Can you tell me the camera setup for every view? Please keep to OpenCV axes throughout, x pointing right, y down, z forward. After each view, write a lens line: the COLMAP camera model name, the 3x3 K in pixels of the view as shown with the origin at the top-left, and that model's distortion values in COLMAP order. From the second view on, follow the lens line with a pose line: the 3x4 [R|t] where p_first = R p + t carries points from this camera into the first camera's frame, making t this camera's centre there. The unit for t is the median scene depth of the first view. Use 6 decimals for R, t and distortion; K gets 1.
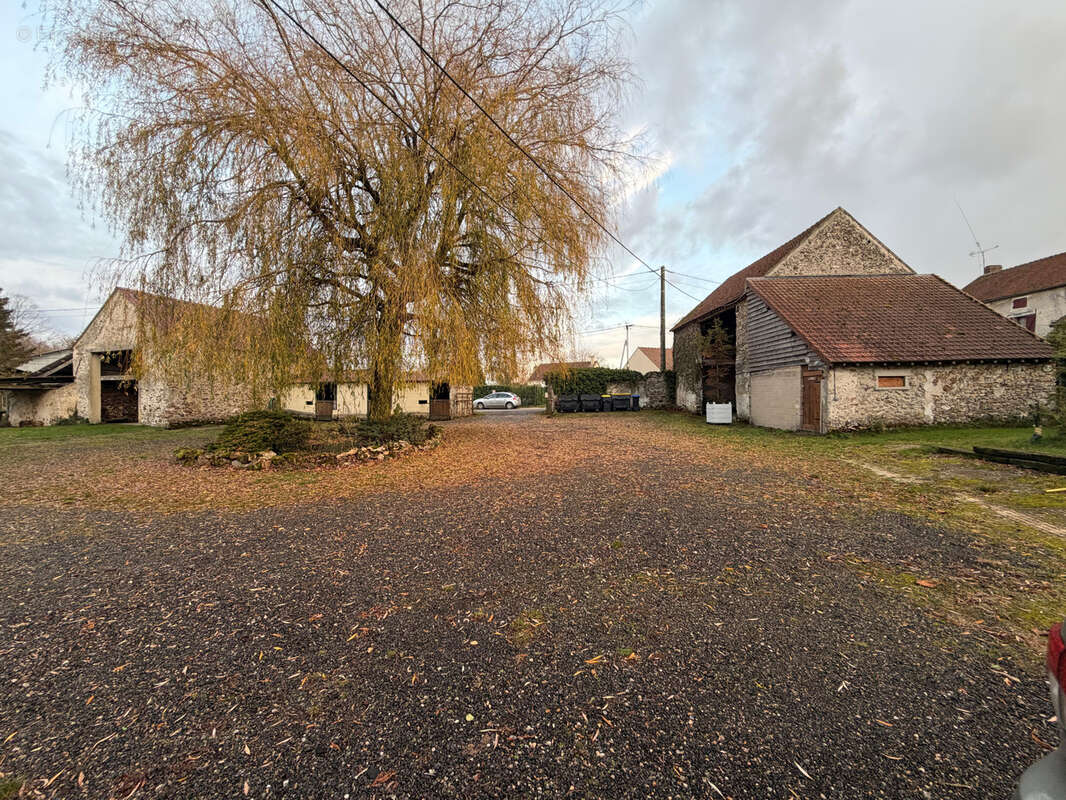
lens RADIAL K [[428.6, 0, 533.0], [0, 428.6, 400.0], [0, 0, 1]] dist [0.002476, 0.000118]
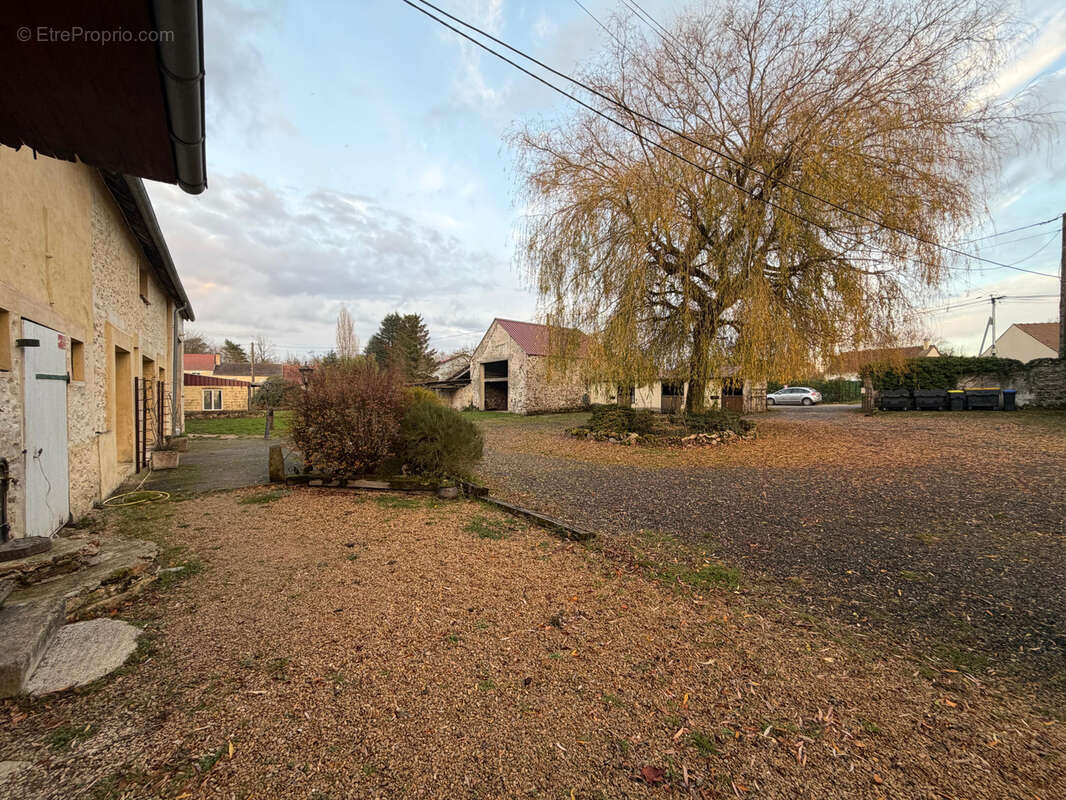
lens RADIAL K [[428.6, 0, 533.0], [0, 428.6, 400.0], [0, 0, 1]] dist [0.002476, 0.000118]
pose [[0.827625, 0.009219, -0.561205, -0.037474], [-0.002261, 0.999912, 0.013092, -0.002026], [0.561277, -0.009567, 0.827573, -0.128846]]
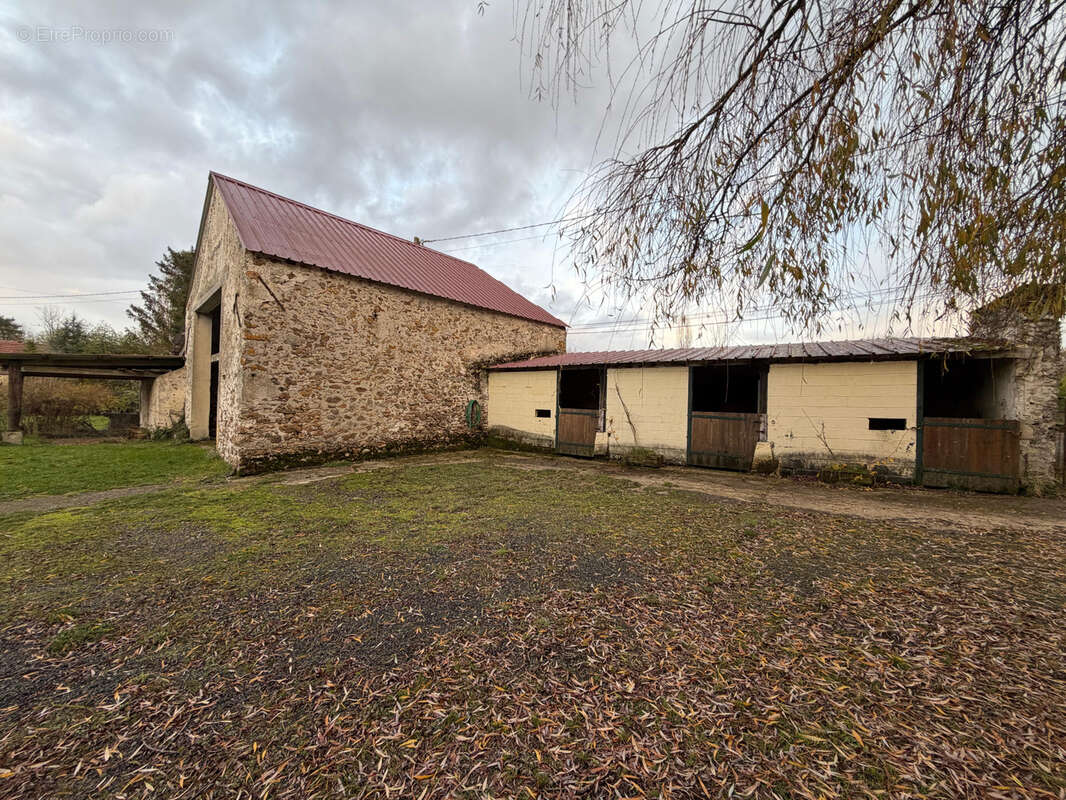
lens RADIAL K [[428.6, 0, 533.0], [0, 428.6, 400.0], [0, 0, 1]] dist [0.002476, 0.000118]
pose [[0.915418, 0.021312, -0.401940, -0.389754], [-0.027135, 0.999593, -0.008798, -0.003047], [0.401588, 0.018960, 0.915624, 0.649854]]
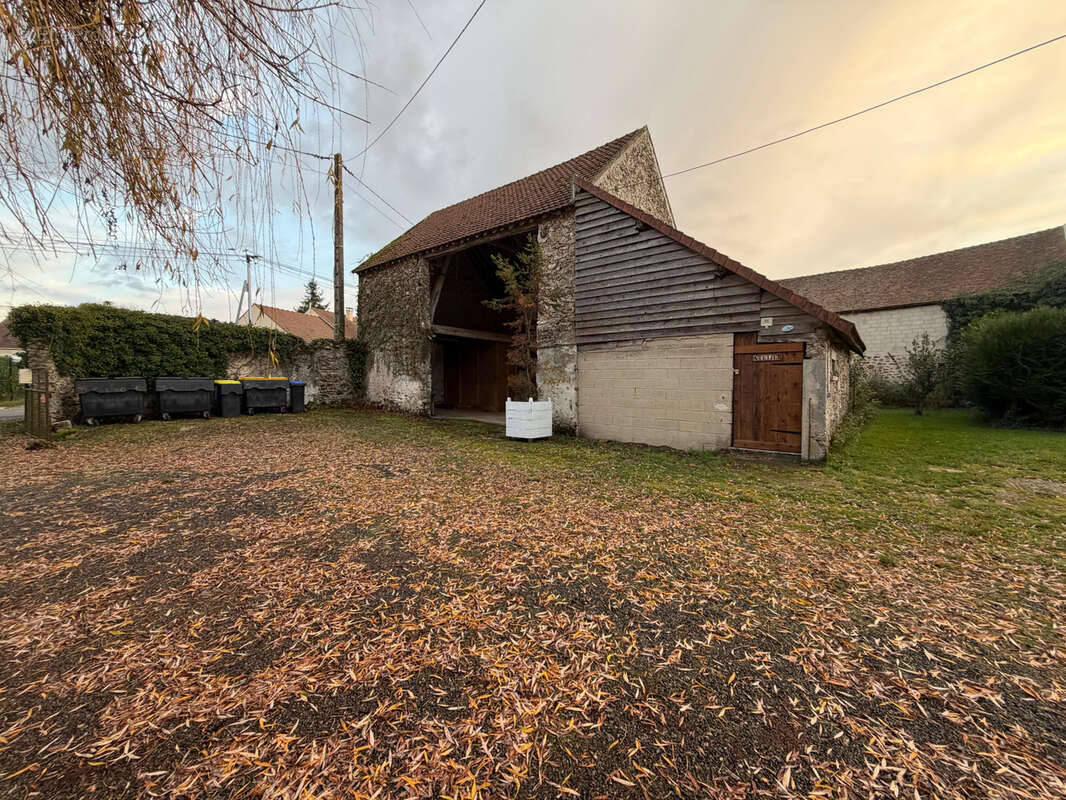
lens RADIAL K [[428.6, 0, 533.0], [0, 428.6, 400.0], [0, 0, 1]] dist [0.002476, 0.000118]
pose [[0.625544, -0.015898, 0.780027, 0.018360], [-0.006894, 0.999641, 0.025903, -0.004391], [-0.780158, -0.021581, 0.625210, 0.502422]]
